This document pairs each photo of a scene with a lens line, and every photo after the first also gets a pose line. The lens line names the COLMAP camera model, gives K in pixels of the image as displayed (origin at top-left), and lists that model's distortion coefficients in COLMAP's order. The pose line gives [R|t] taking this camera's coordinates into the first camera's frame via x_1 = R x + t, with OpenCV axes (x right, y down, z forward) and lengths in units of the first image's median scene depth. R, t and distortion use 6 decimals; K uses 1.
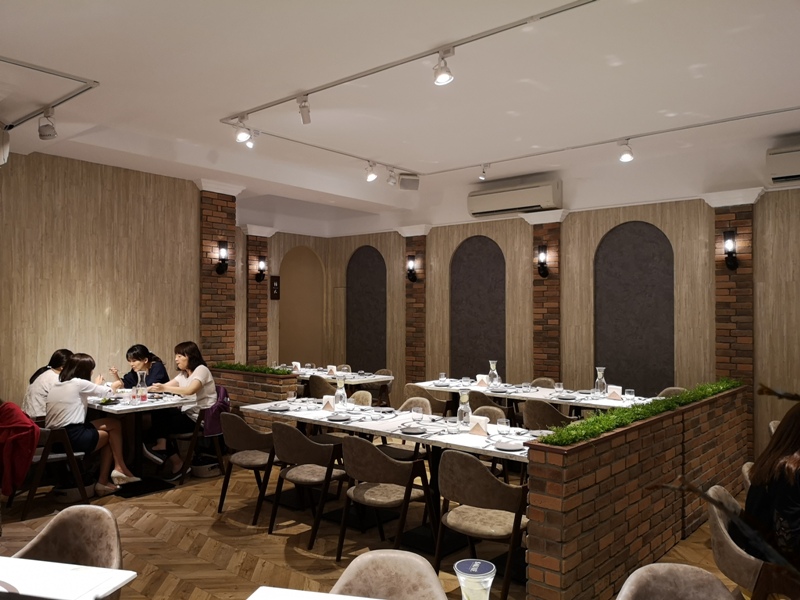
lens RADIAL K [[633.2, 0, 400.0], [0, 633.2, 300.0], [0, 0, 1]] dist [0.005300, 0.000320]
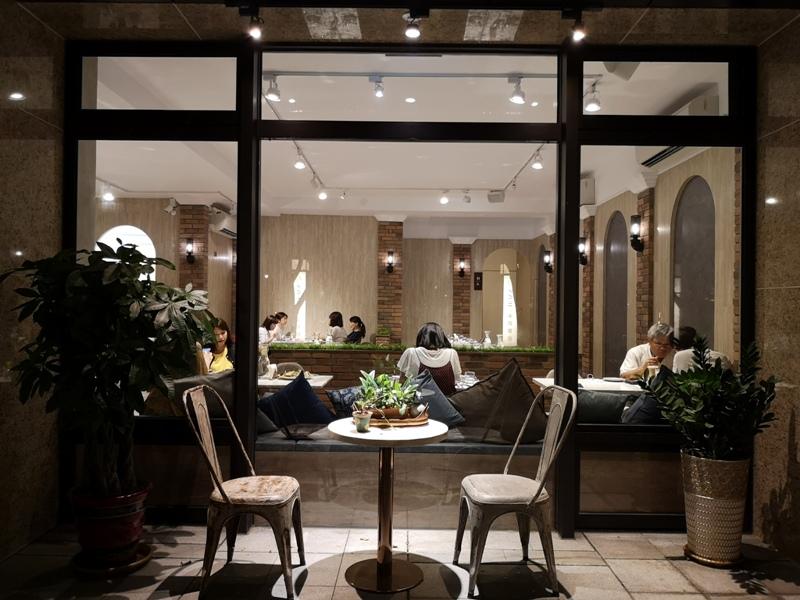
lens RADIAL K [[633.2, 0, 400.0], [0, 633.2, 300.0], [0, 0, 1]] dist [0.005300, 0.000320]
pose [[0.641807, -0.003603, -0.766858, 0.956808], [0.002255, 0.999994, -0.002811, 0.032013], [0.766863, 0.000075, 0.641811, 0.008005]]
